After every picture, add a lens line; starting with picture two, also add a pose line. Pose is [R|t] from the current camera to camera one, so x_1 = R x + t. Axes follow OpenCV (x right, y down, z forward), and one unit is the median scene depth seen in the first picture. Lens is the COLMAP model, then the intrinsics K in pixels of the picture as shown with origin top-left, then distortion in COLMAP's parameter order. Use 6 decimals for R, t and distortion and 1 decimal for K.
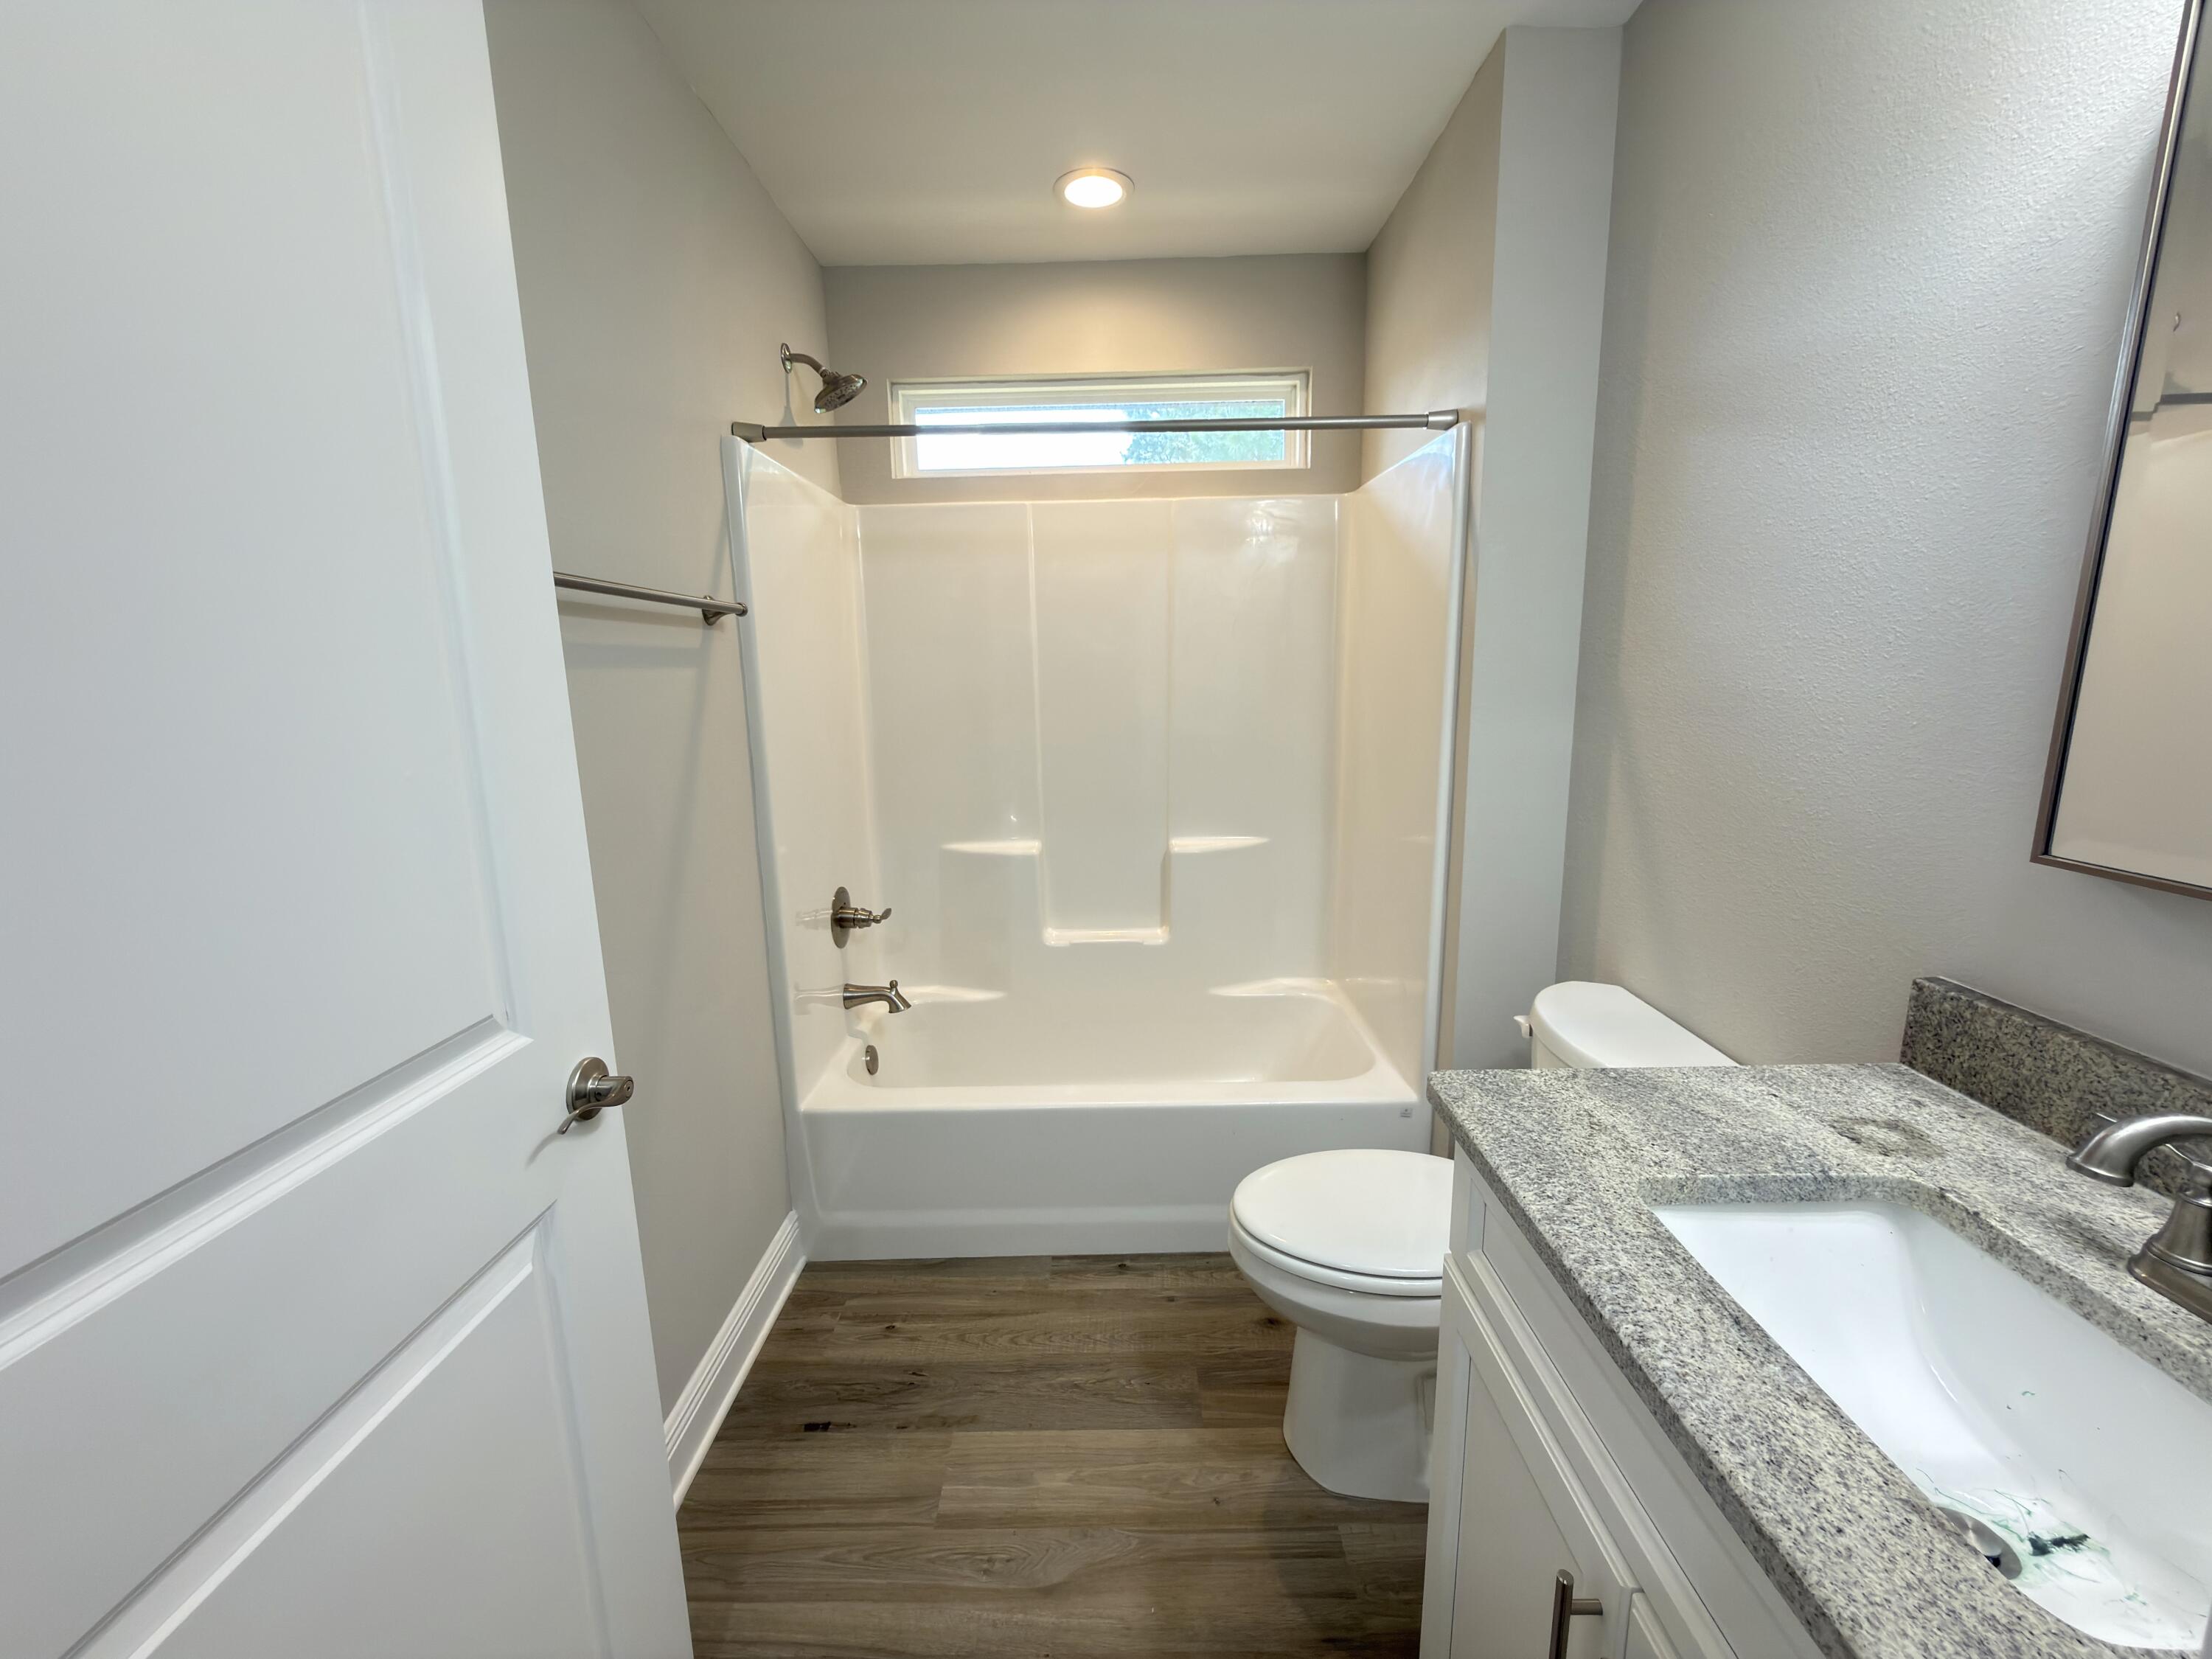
lens RADIAL K [[898.6, 0, 1100.1], [0, 898.6, 827.4], [0, 0, 1]] dist [-0.001236, 0.000510]
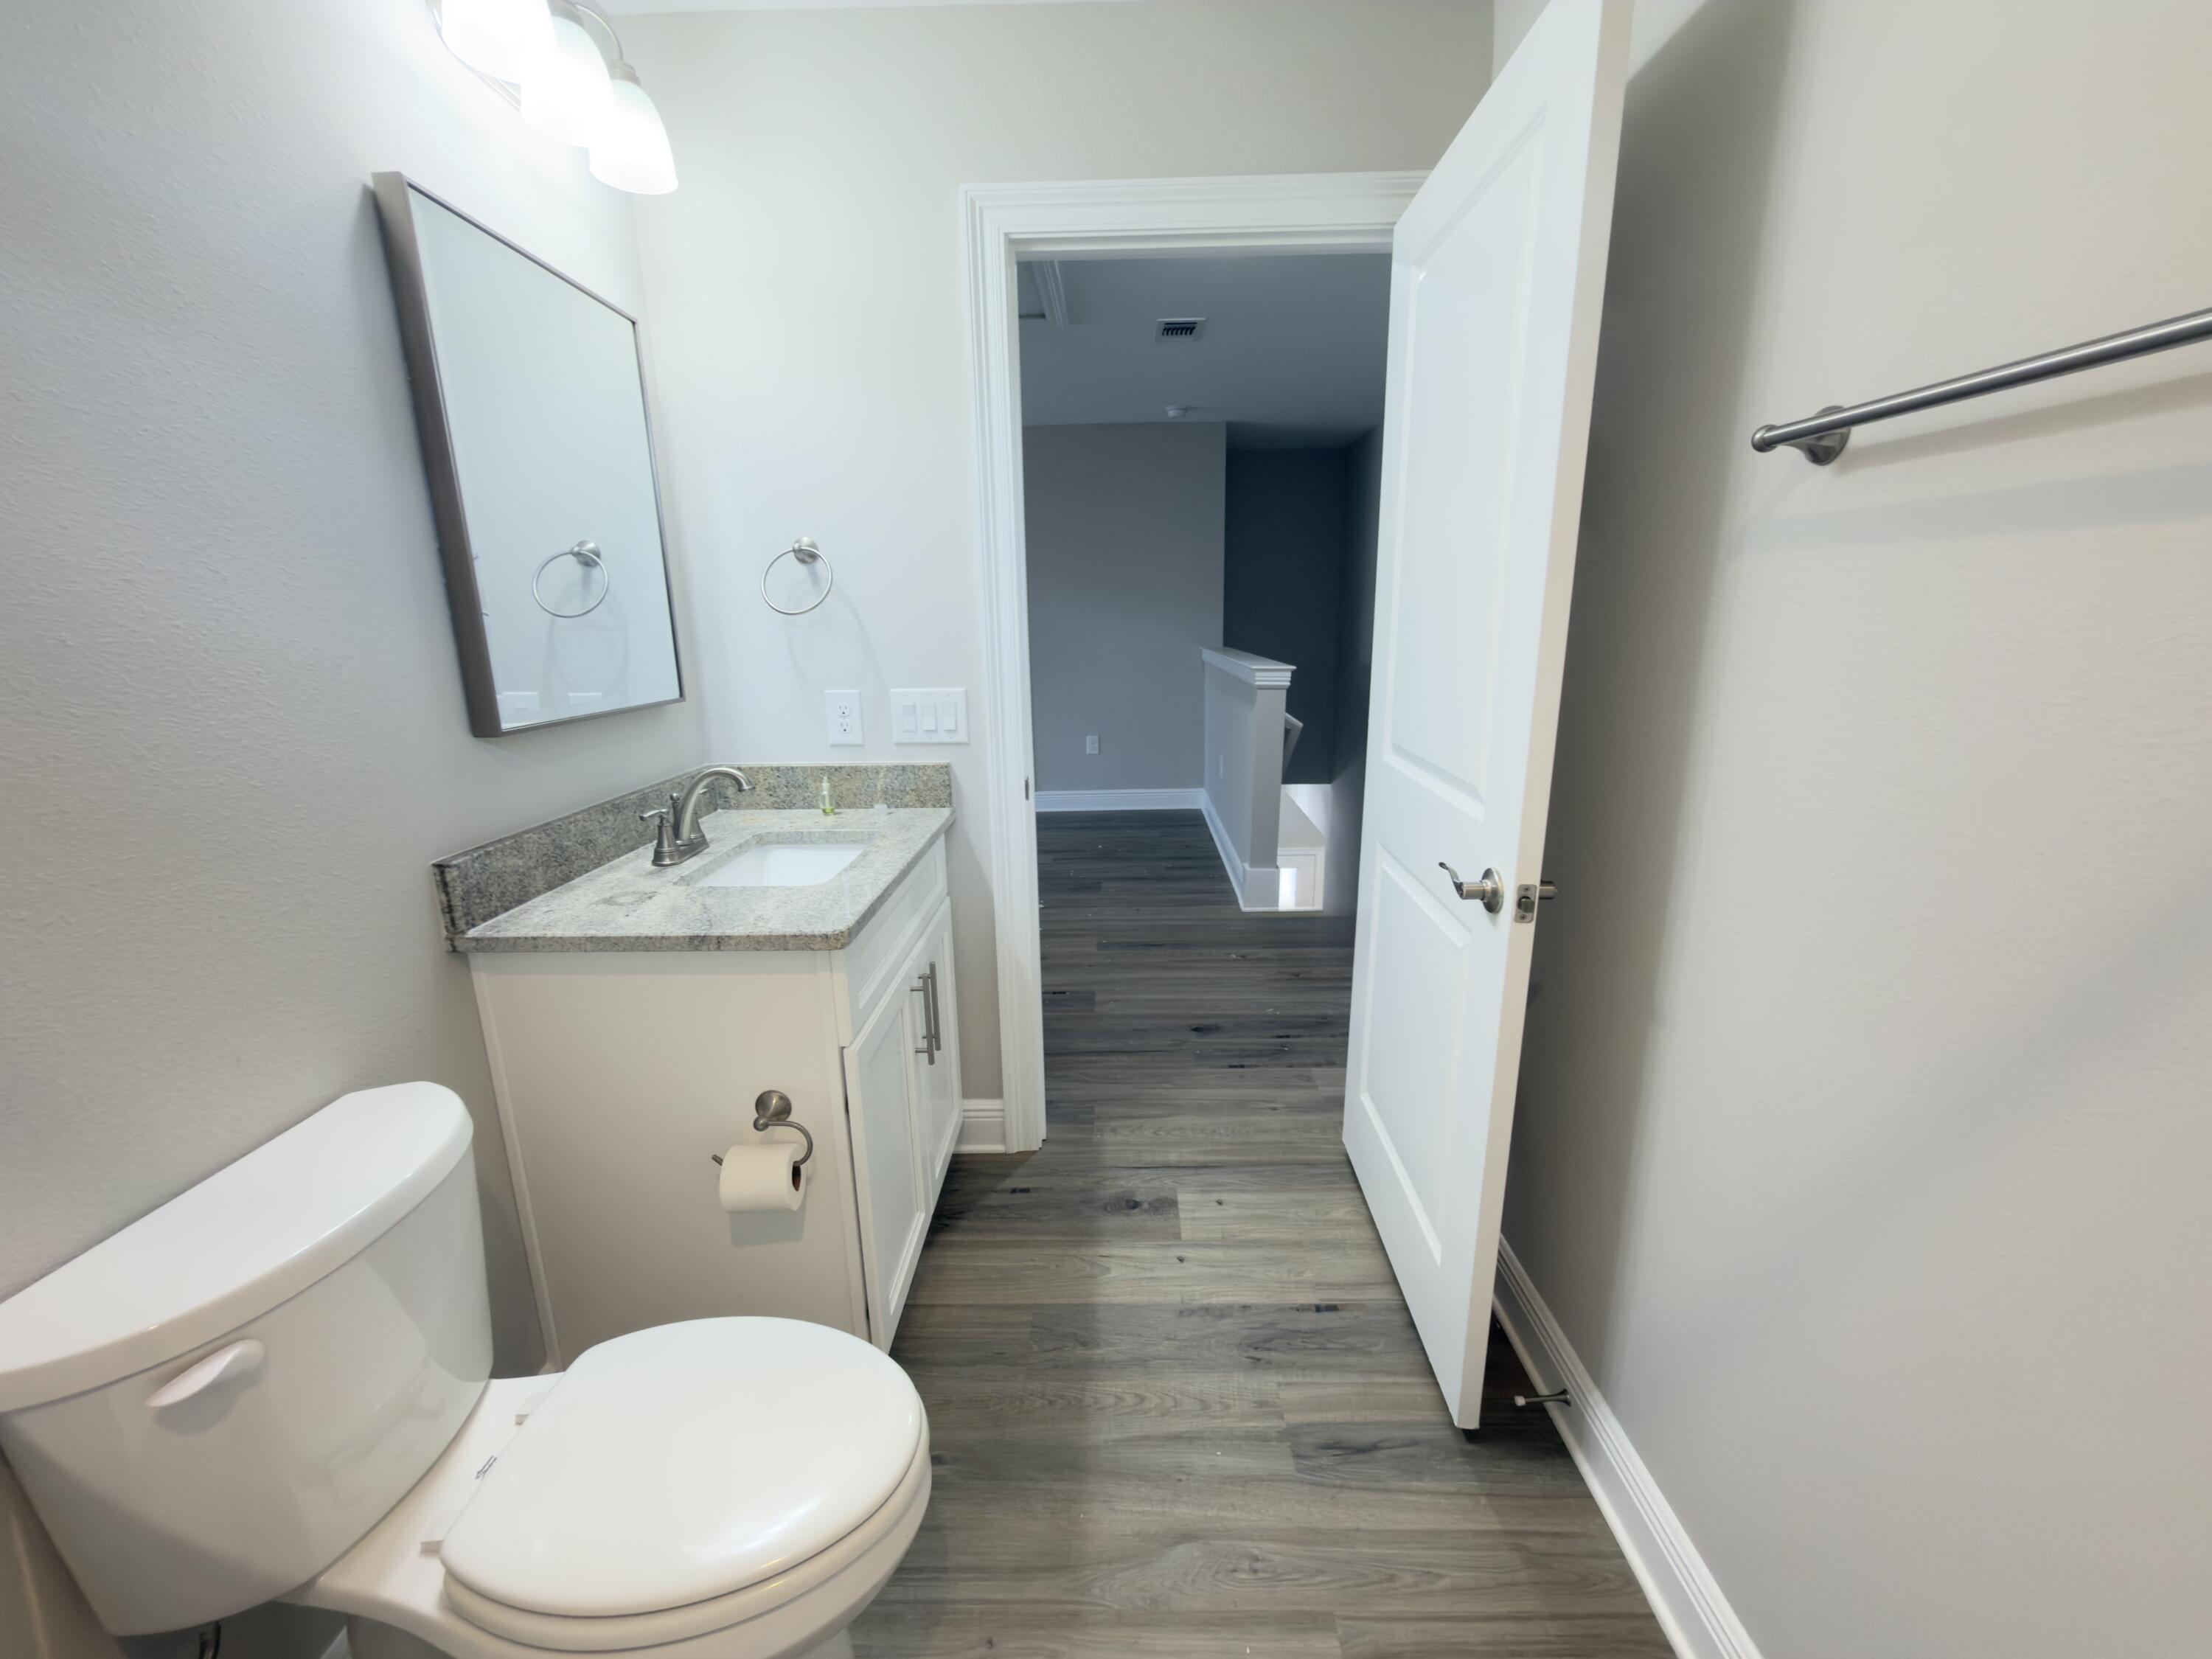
lens RADIAL K [[898.6, 0, 1104.0], [0, 898.6, 833.3], [0, 0, 1]] dist [-0.001236, 0.000510]
pose [[-0.999305, 0.035142, 0.012446, -0.006914], [0.037161, 0.912219, 0.408014, -0.245744], [0.002985, 0.408193, -0.912891, 1.521137]]
